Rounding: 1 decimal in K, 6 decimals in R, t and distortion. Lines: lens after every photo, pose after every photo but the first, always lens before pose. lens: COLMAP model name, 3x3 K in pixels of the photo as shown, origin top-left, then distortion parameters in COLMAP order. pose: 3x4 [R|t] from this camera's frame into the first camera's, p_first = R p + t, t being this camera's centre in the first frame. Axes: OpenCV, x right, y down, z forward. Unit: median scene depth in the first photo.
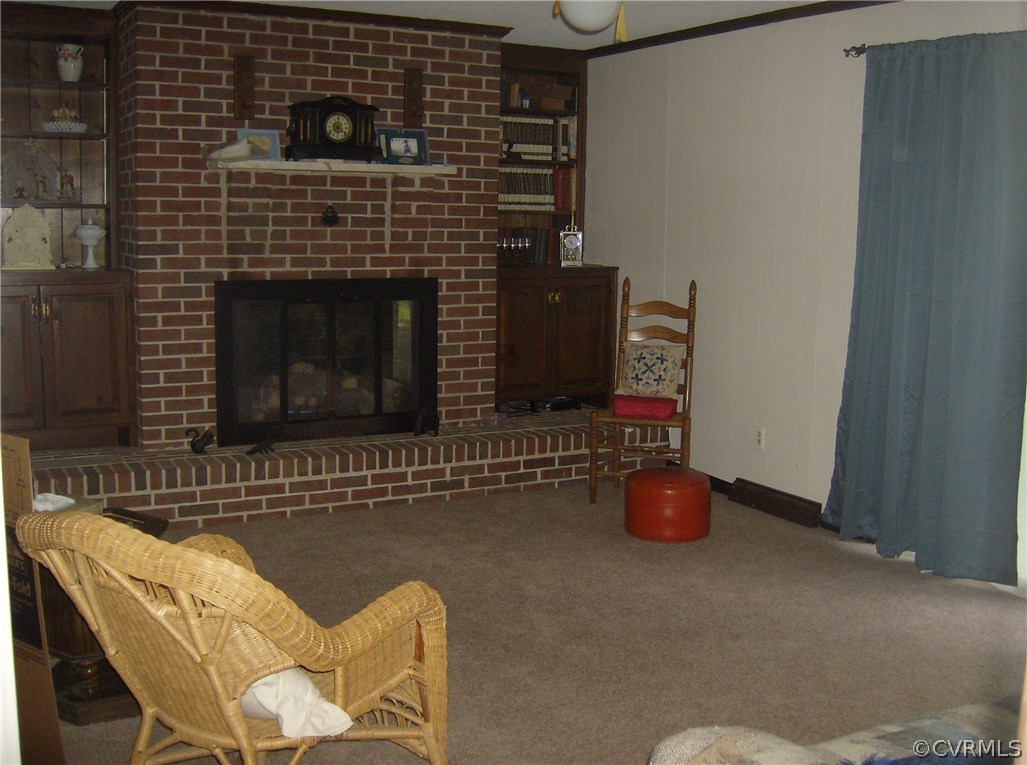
lens RADIAL K [[1141.7, 0, 518.1], [0, 1141.7, 379.1], [0, 0, 1]] dist [-0.147291, 0.000000]
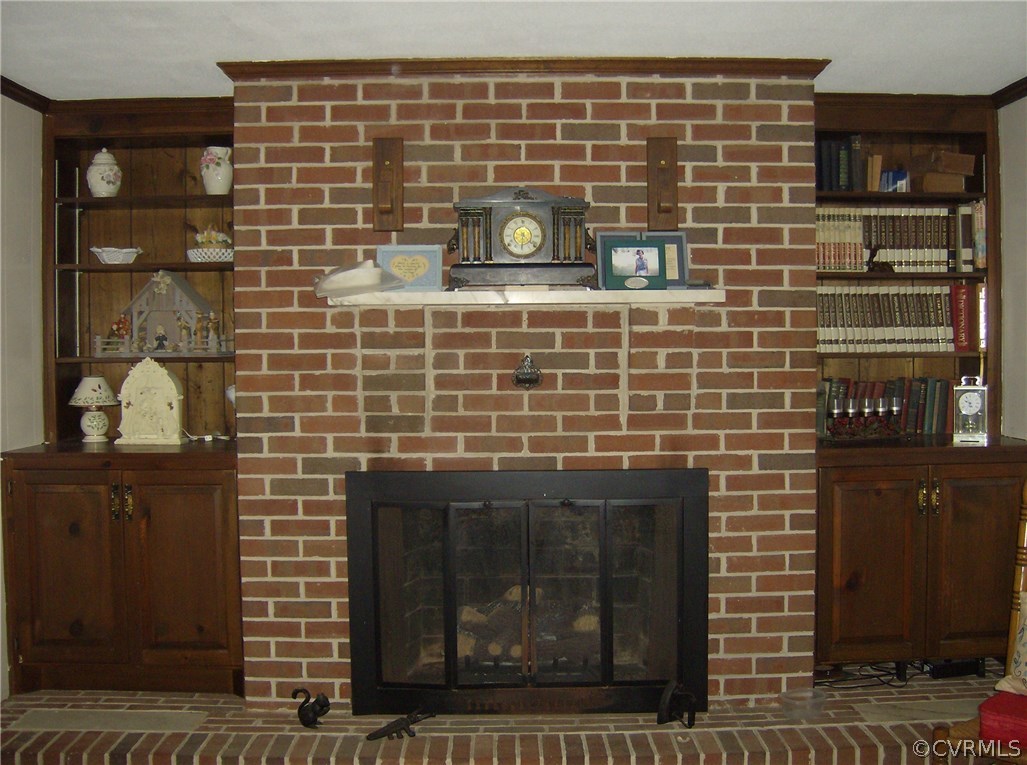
lens RADIAL K [[1141.7, 0, 509.0], [0, 1141.7, 383.4], [0, 0, 1]] dist [-0.147291, 0.000000]
pose [[0.880124, -0.005370, -0.474714, 0.134629], [-0.043679, 0.994779, -0.092233, -0.077693], [0.472731, 0.101911, 0.875294, 0.427073]]
